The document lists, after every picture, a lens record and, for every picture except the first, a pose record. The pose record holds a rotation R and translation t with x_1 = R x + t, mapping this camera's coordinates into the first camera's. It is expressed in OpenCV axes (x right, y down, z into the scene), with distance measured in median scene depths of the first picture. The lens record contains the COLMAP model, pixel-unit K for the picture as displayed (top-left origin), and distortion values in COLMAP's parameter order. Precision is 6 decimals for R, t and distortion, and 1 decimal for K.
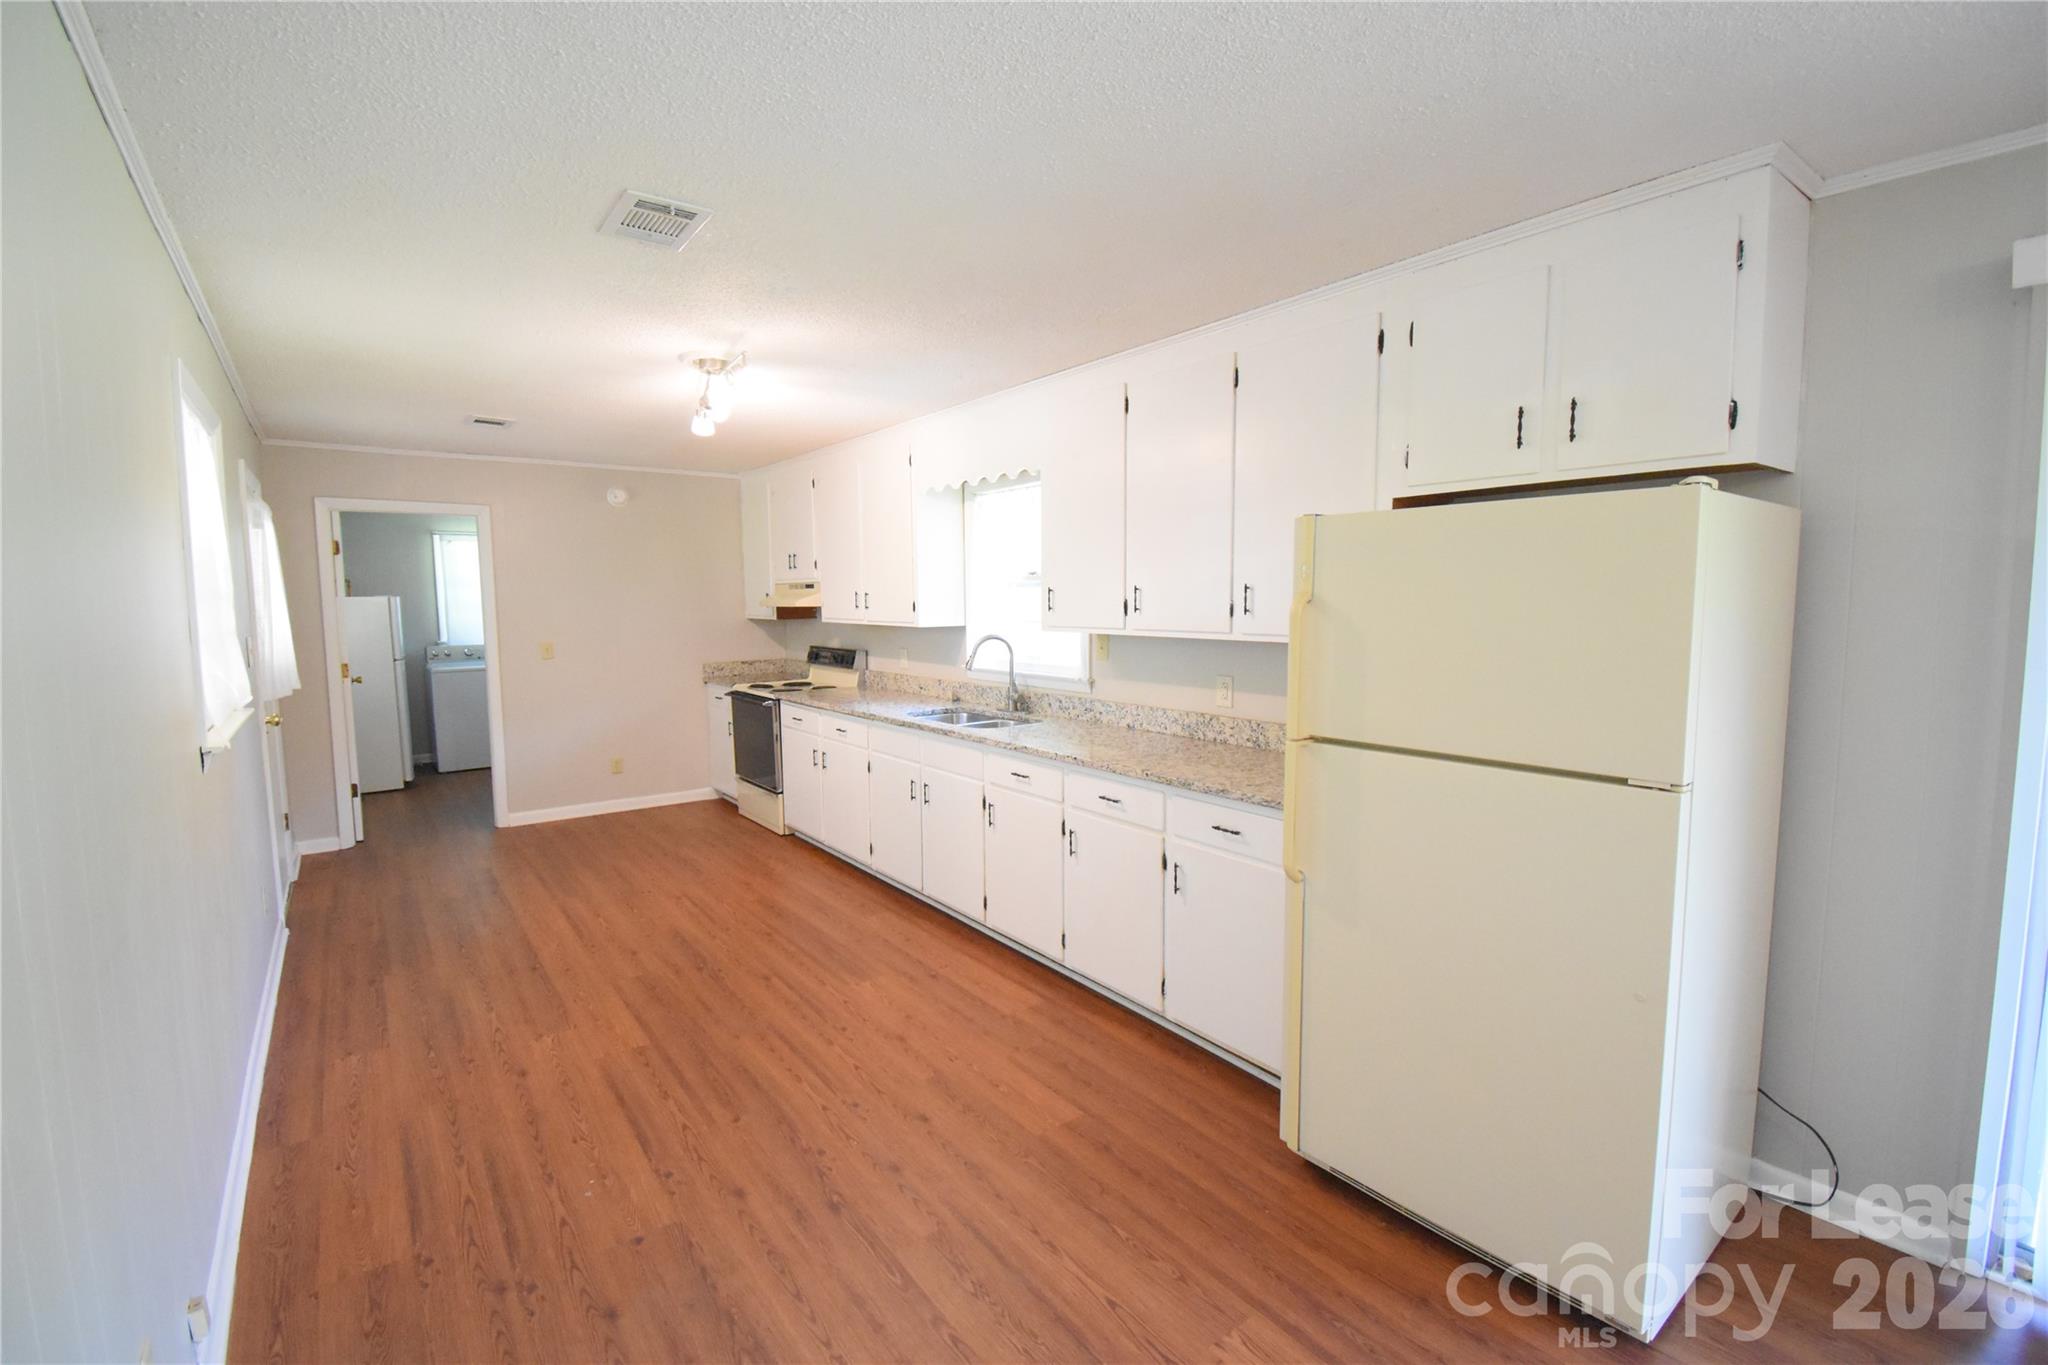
lens RADIAL K [[896.1, 0, 1033.9], [0, 896.1, 686.8], [0, 0, 1]] dist [0.002504, -0.016544]
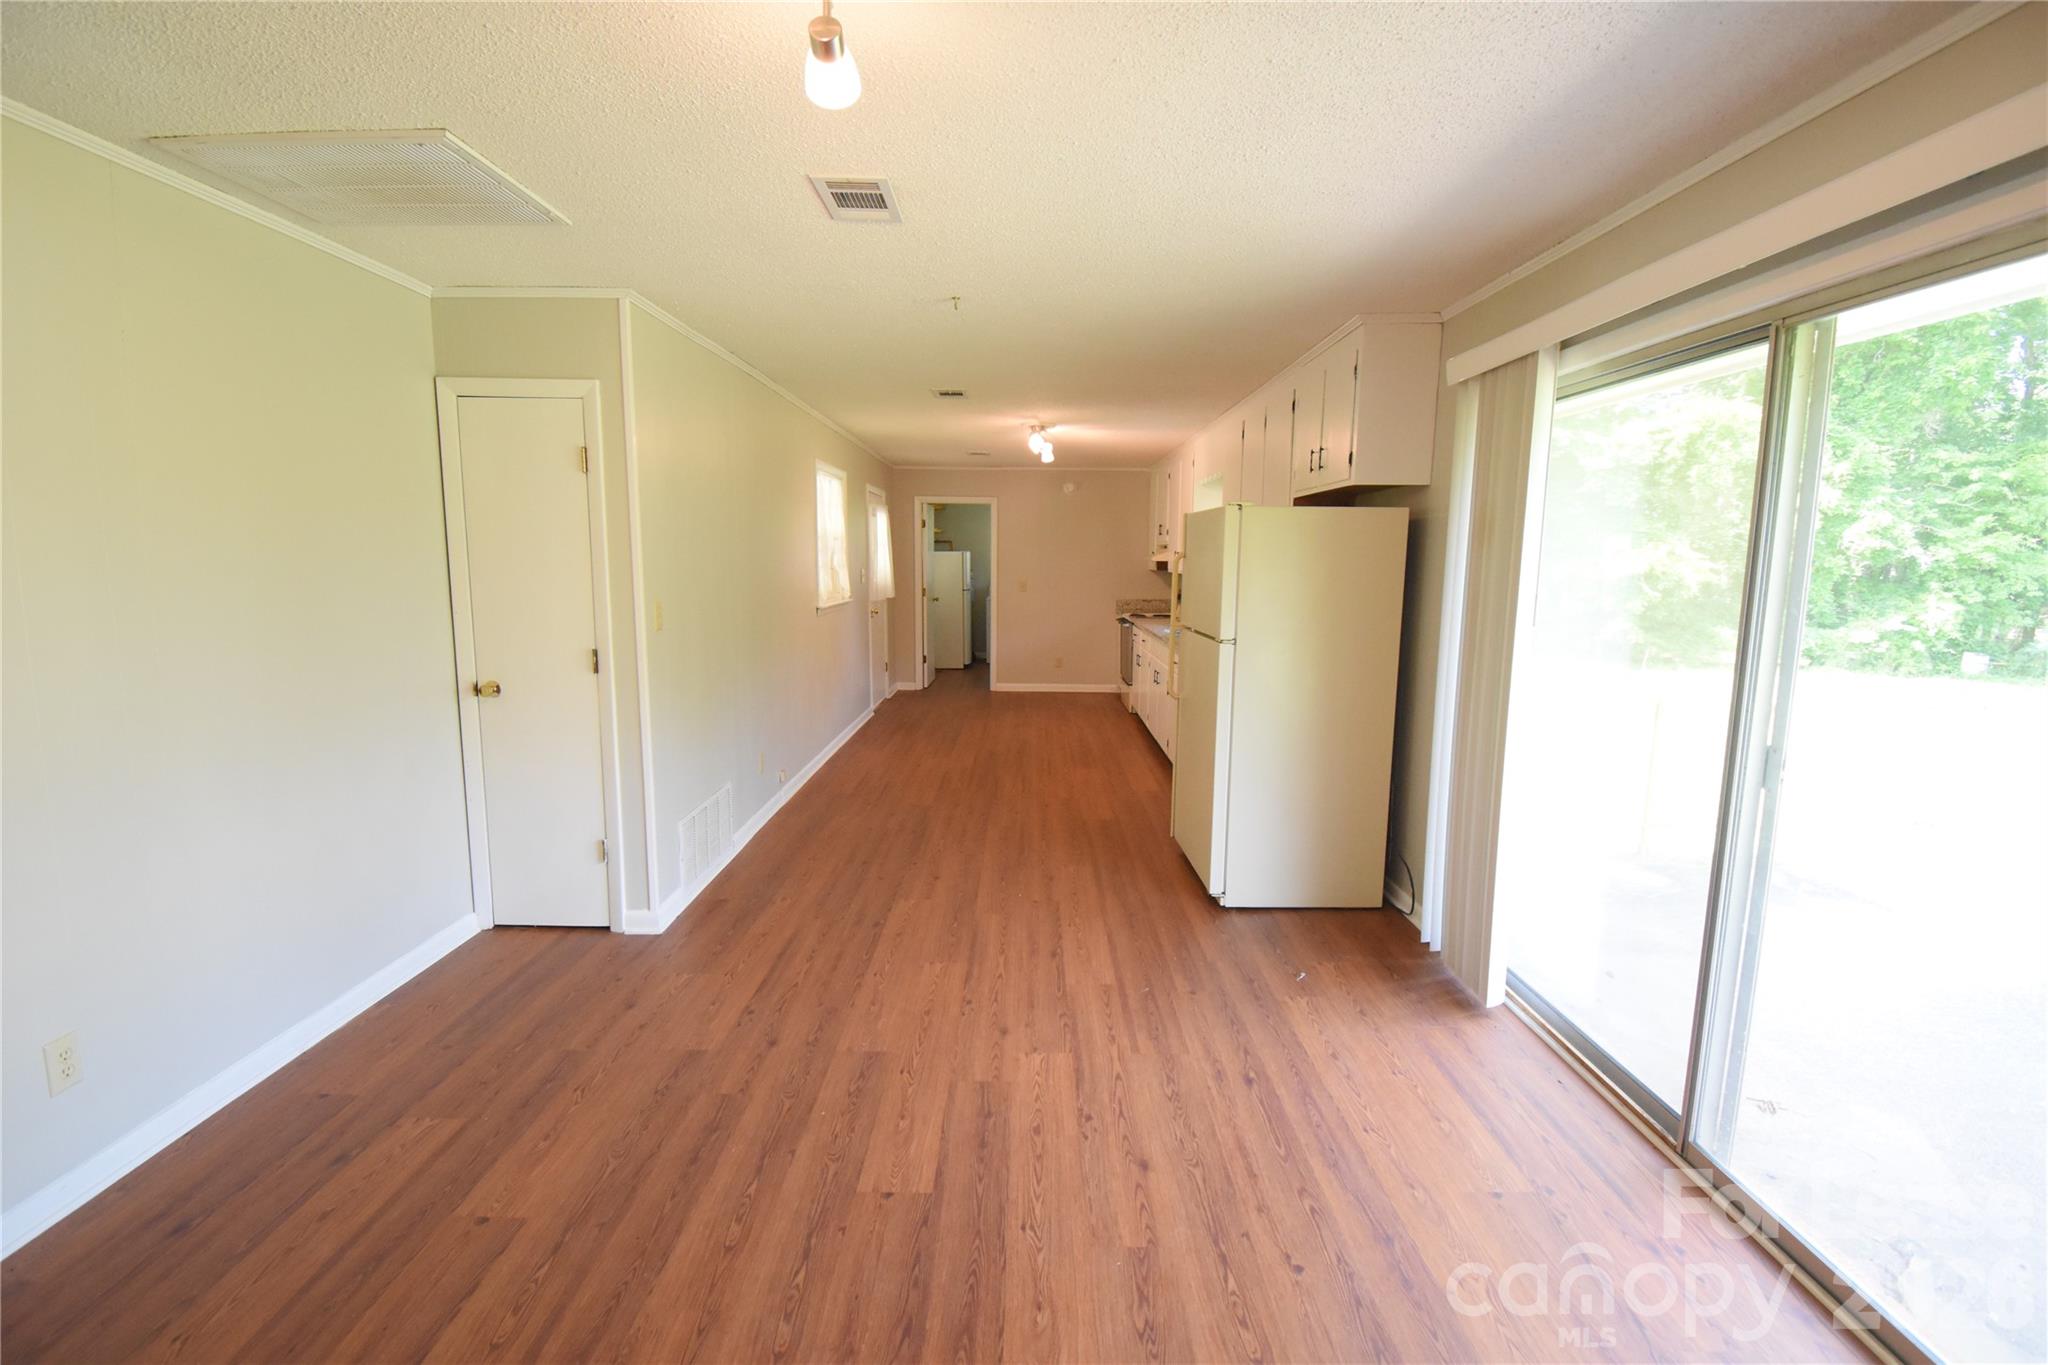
lens RADIAL K [[896.1, 0, 1012.1], [0, 896.1, 695.8], [0, 0, 1]] dist [0.002504, -0.016544]
pose [[0.780487, 0.110907, -0.615255, 0.684833], [-0.078012, 0.993724, 0.080167, 0.042271], [0.620285, -0.014572, 0.784241, -0.427373]]
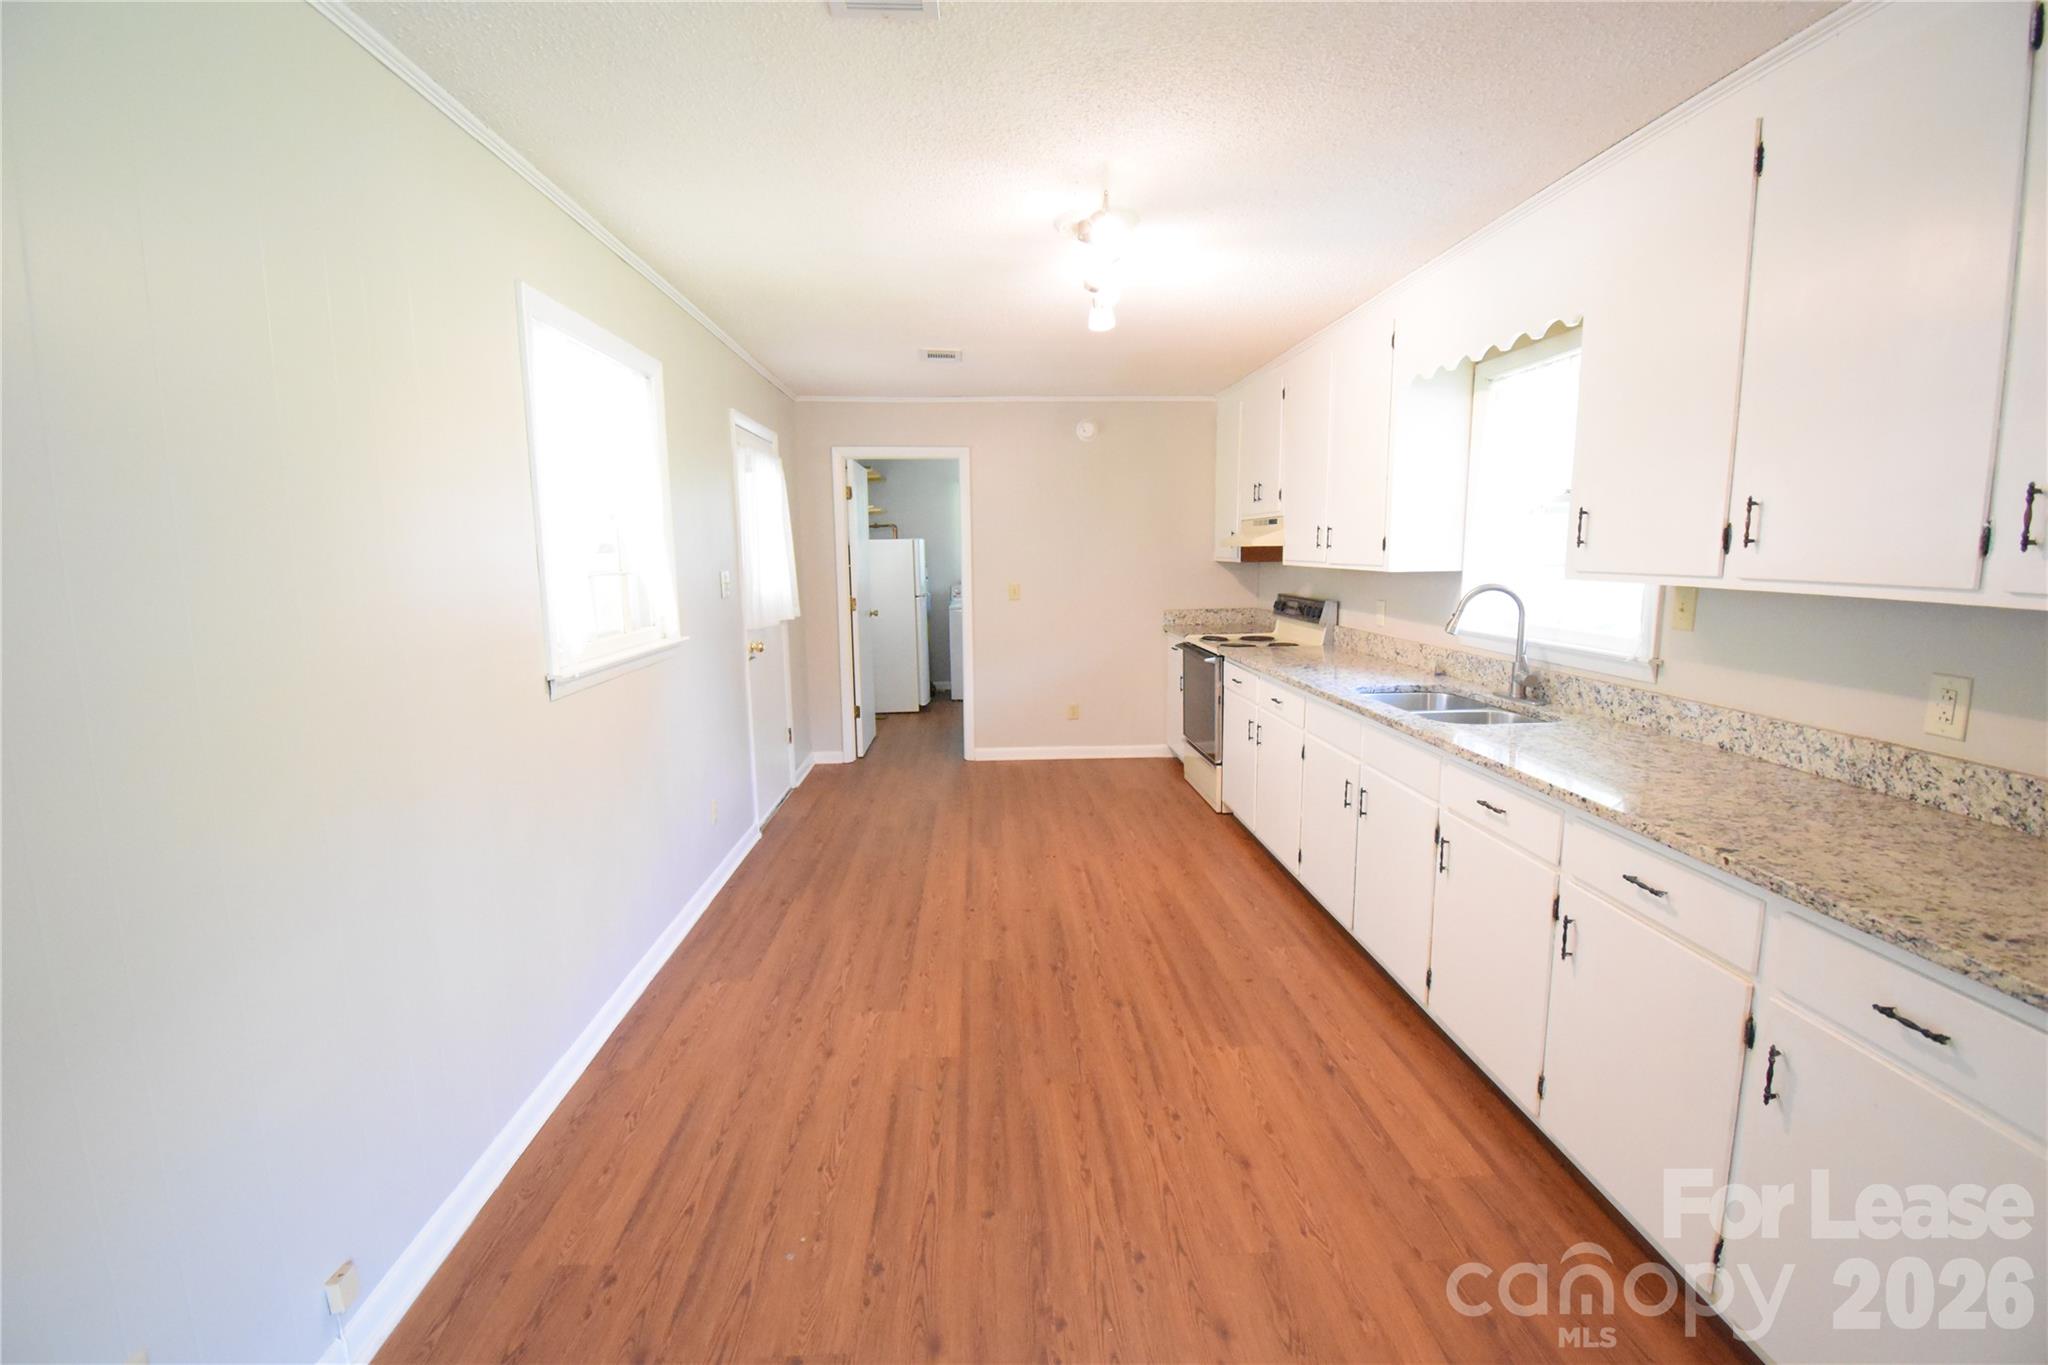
lens RADIAL K [[896.1, 0, 1026.8], [0, 896.1, 683.4], [0, 0, 1]] dist [0.002504, -0.016544]
pose [[0.825325, 0.083570, -0.558439, 0.053293], [-0.052843, 0.996078, 0.070965, -0.014163], [0.562180, -0.029059, 0.826504, 0.262899]]
